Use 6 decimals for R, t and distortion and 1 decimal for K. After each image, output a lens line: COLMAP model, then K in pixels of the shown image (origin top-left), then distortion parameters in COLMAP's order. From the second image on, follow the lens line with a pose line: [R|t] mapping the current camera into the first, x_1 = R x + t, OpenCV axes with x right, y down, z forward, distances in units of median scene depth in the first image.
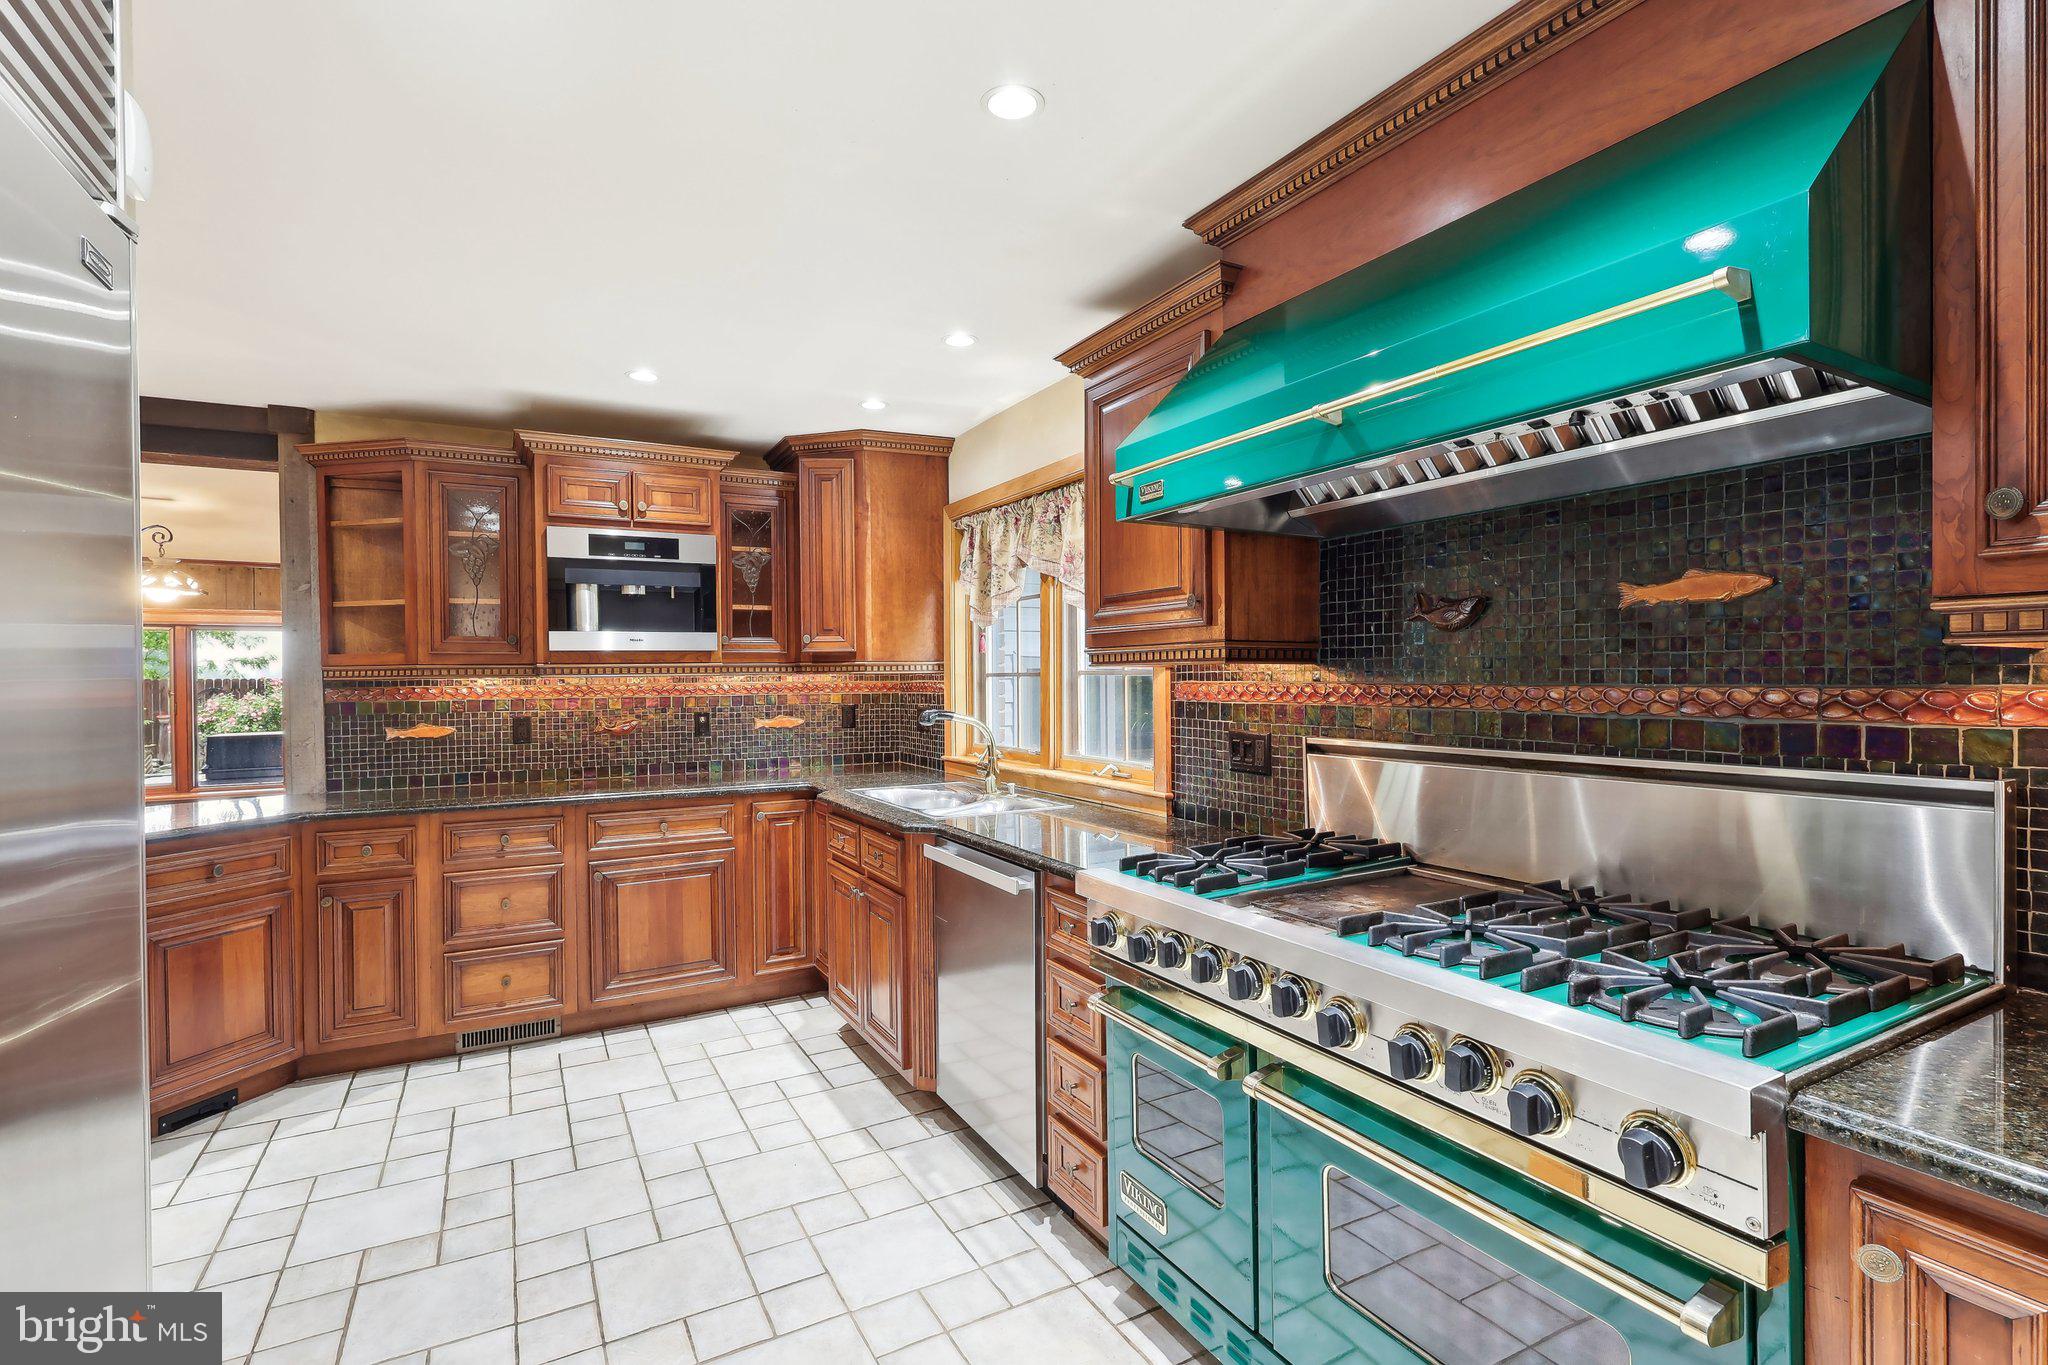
lens RADIAL K [[958.0, 0, 1031.0], [0, 958.0, 682.5], [0, 0, 1]] dist [-0.001308, 0.000303]
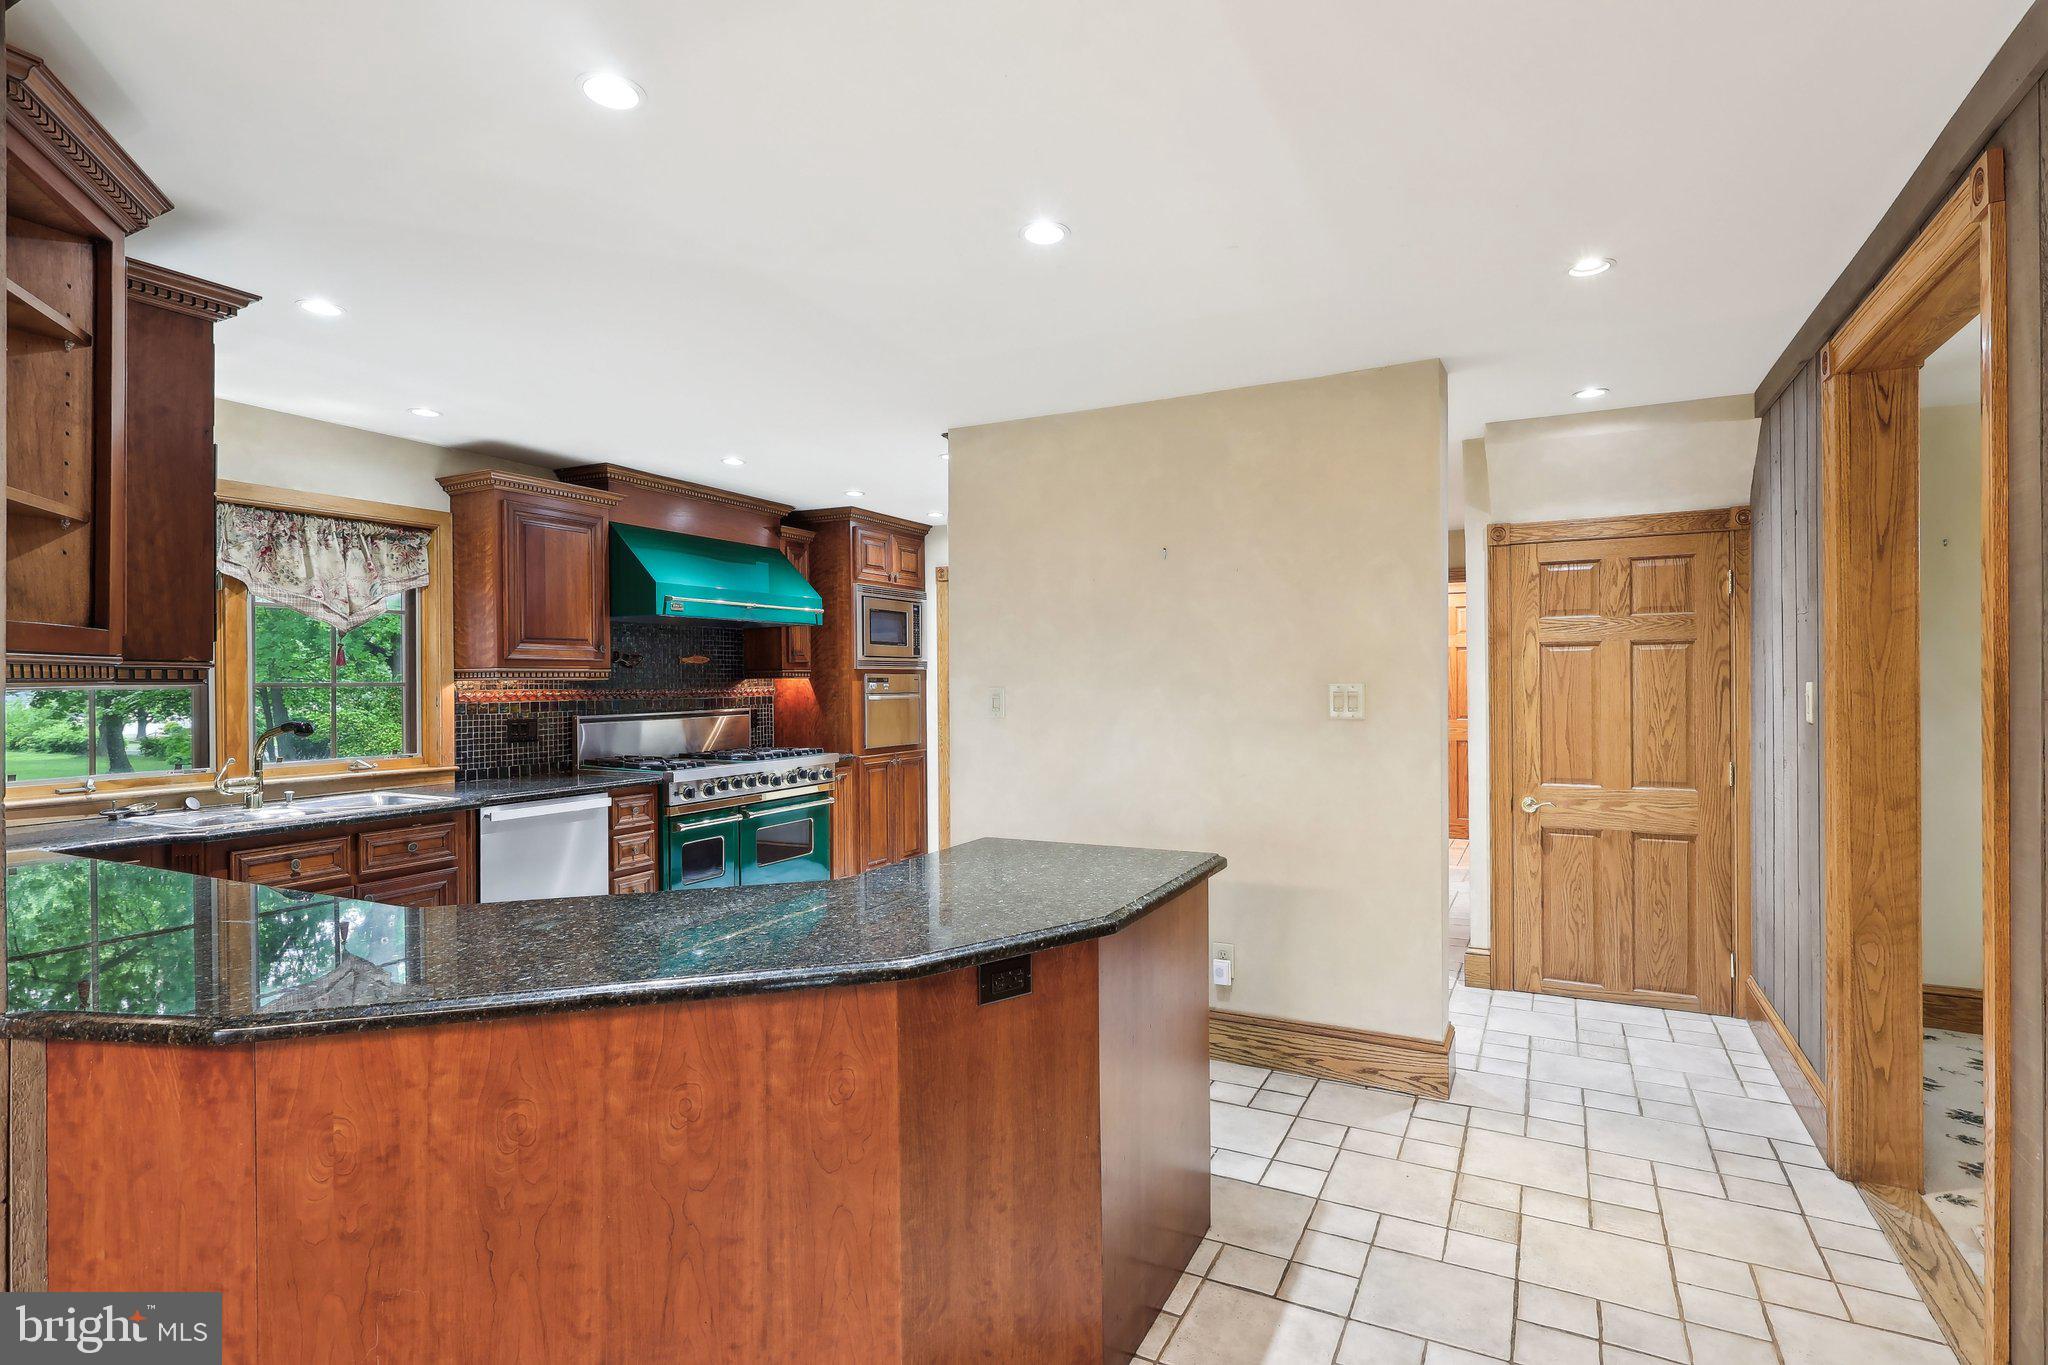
lens RADIAL K [[1013.0, 0, 1021.3], [0, 1013.0, 682.8], [0, 0, 1]] dist [0.005569, 0.000316]
pose [[-0.553581, 0.009169, 0.832745, -0.876714], [0.014351, 0.999896, -0.001469, 0.001258], [-0.832672, 0.011138, -0.553655, 0.614590]]
